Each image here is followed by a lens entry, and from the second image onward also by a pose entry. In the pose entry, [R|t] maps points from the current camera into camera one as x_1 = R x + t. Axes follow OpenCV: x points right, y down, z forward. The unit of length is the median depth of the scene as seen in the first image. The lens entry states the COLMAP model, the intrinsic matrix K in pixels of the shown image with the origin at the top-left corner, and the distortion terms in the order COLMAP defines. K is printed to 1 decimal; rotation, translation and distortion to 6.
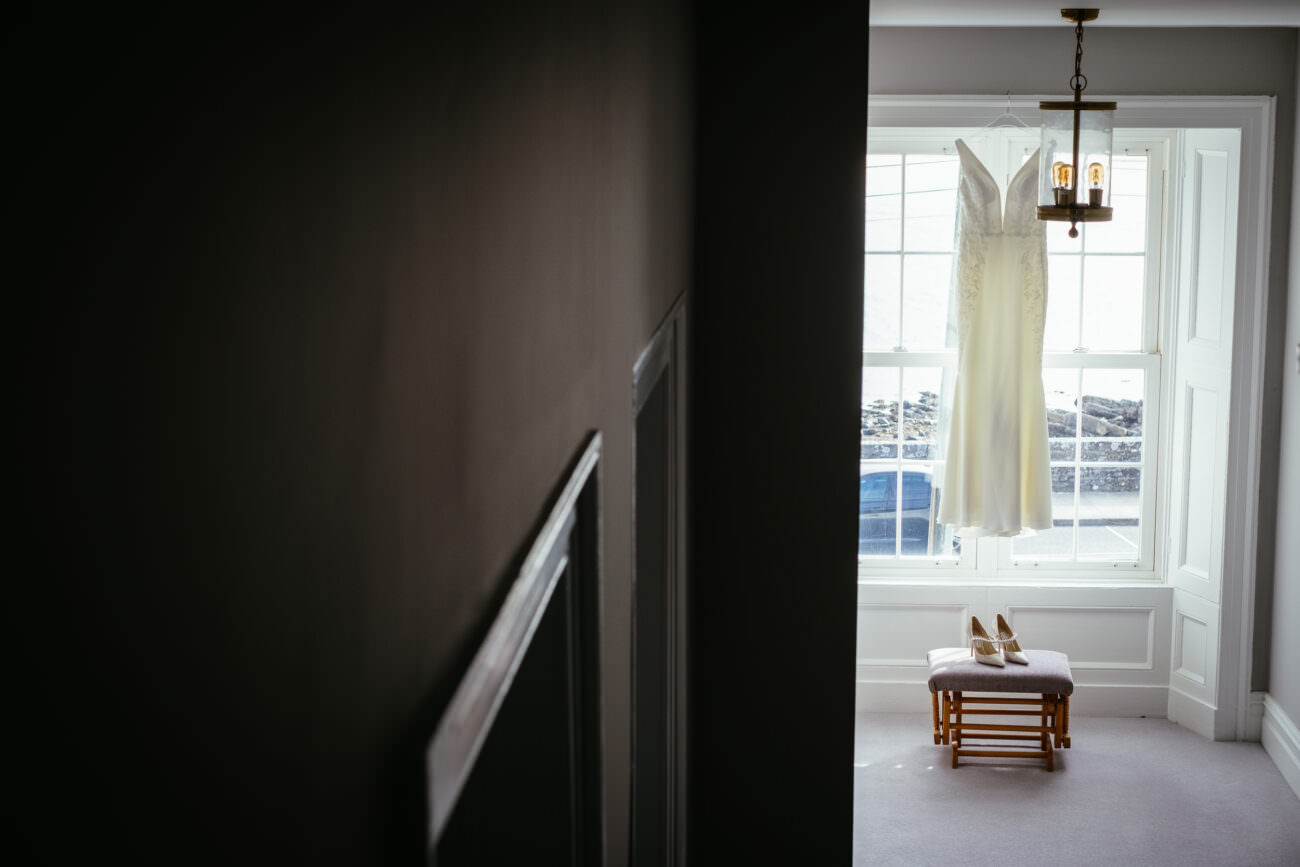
lens RADIAL K [[2161.7, 0, 653.0], [0, 2161.7, 434.8], [0, 0, 1]] dist [-0.043916, 0.000000]
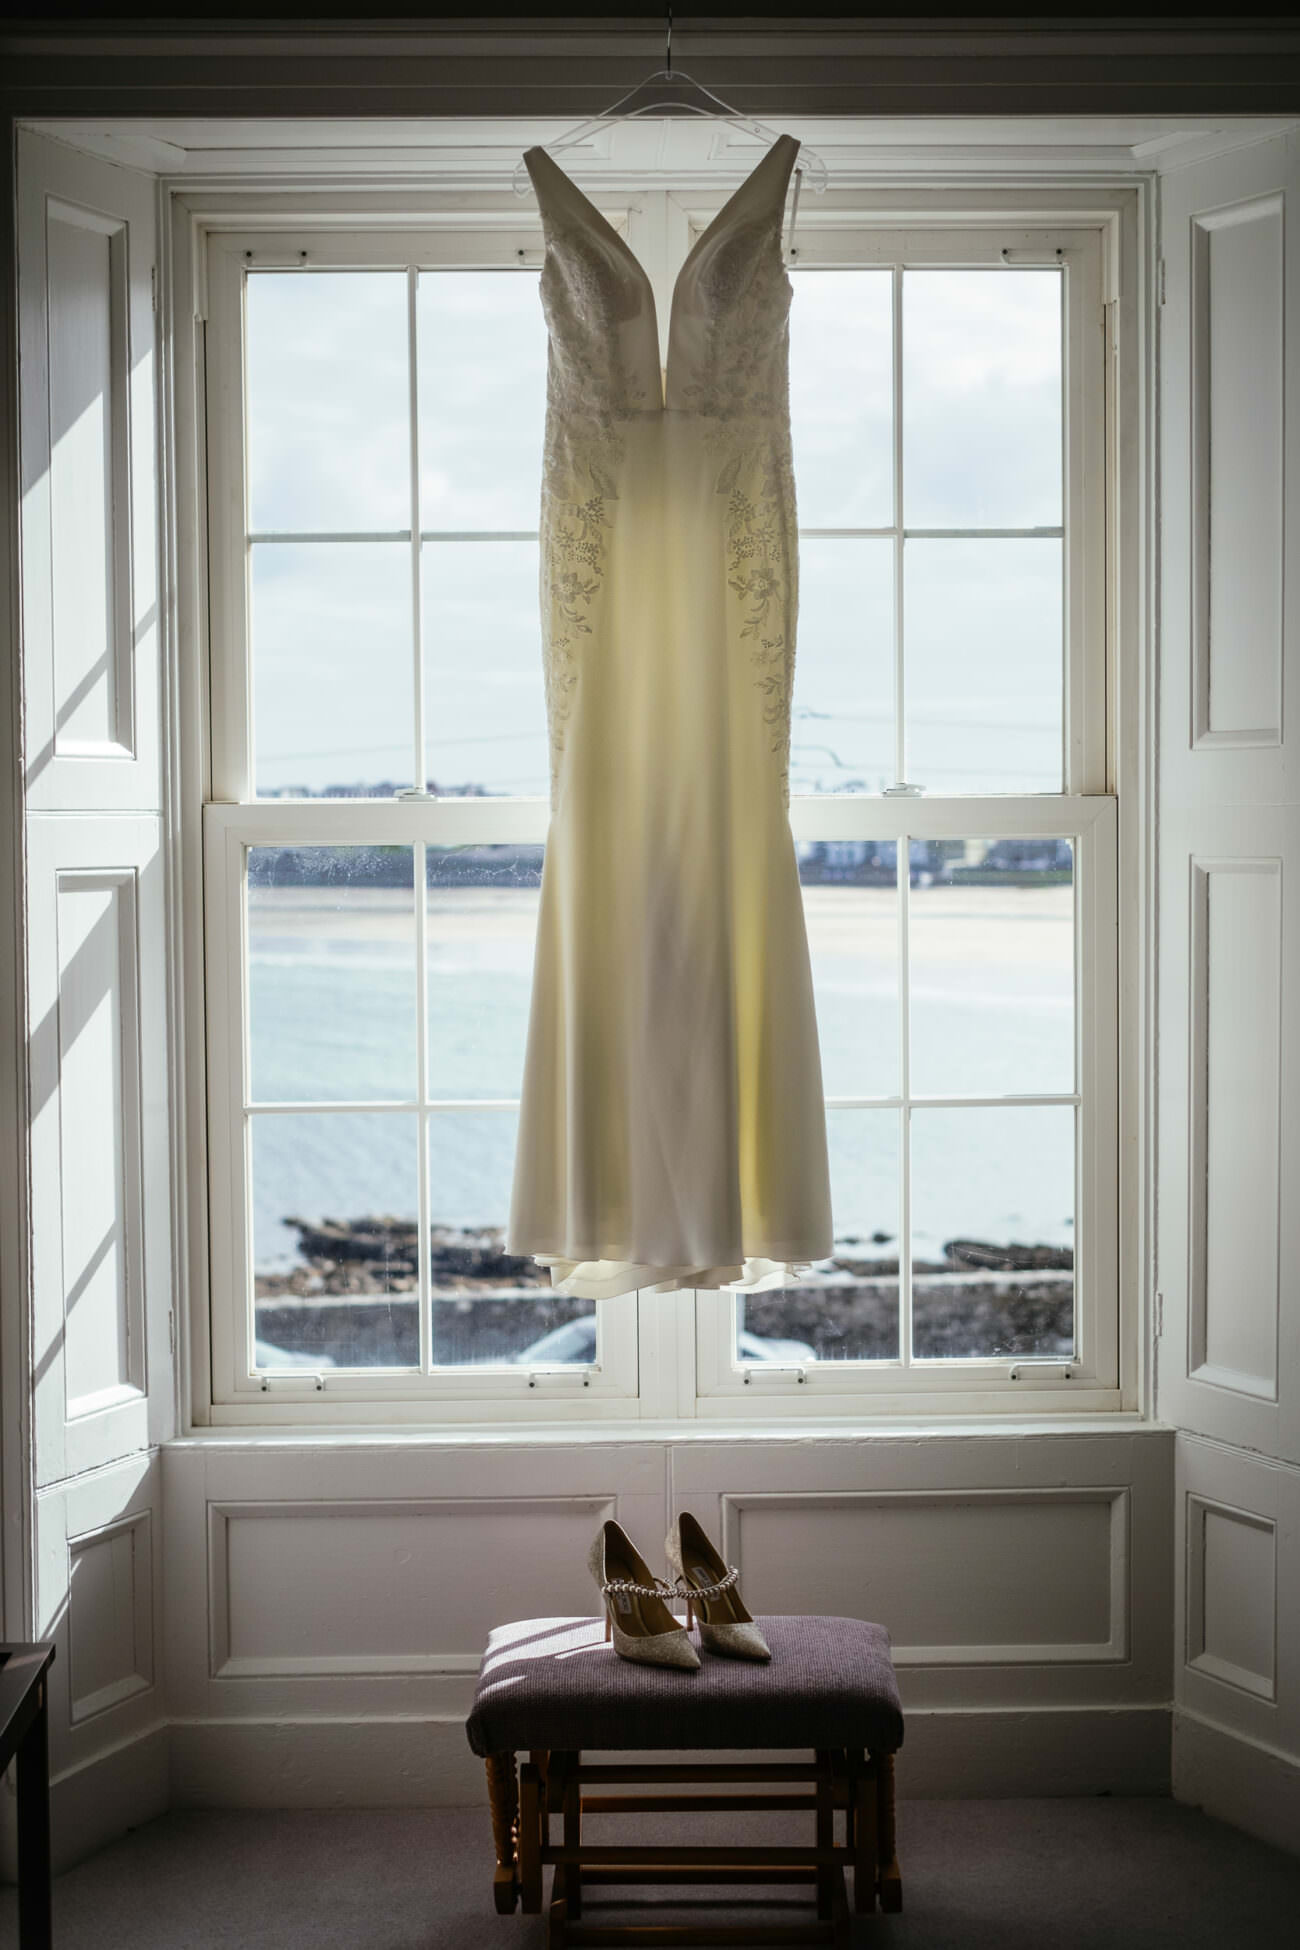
lens RADIAL K [[3242.6, 0, 644.3], [0, 3242.6, 977.0], [0, 0, 1]] dist [-0.043916, 0.000000]
pose [[0.994555, -0.013264, 0.103362, 0.102418], [0.023709, 0.994655, -0.100492, 0.050208], [-0.101477, 0.102396, 0.989554, 0.486542]]
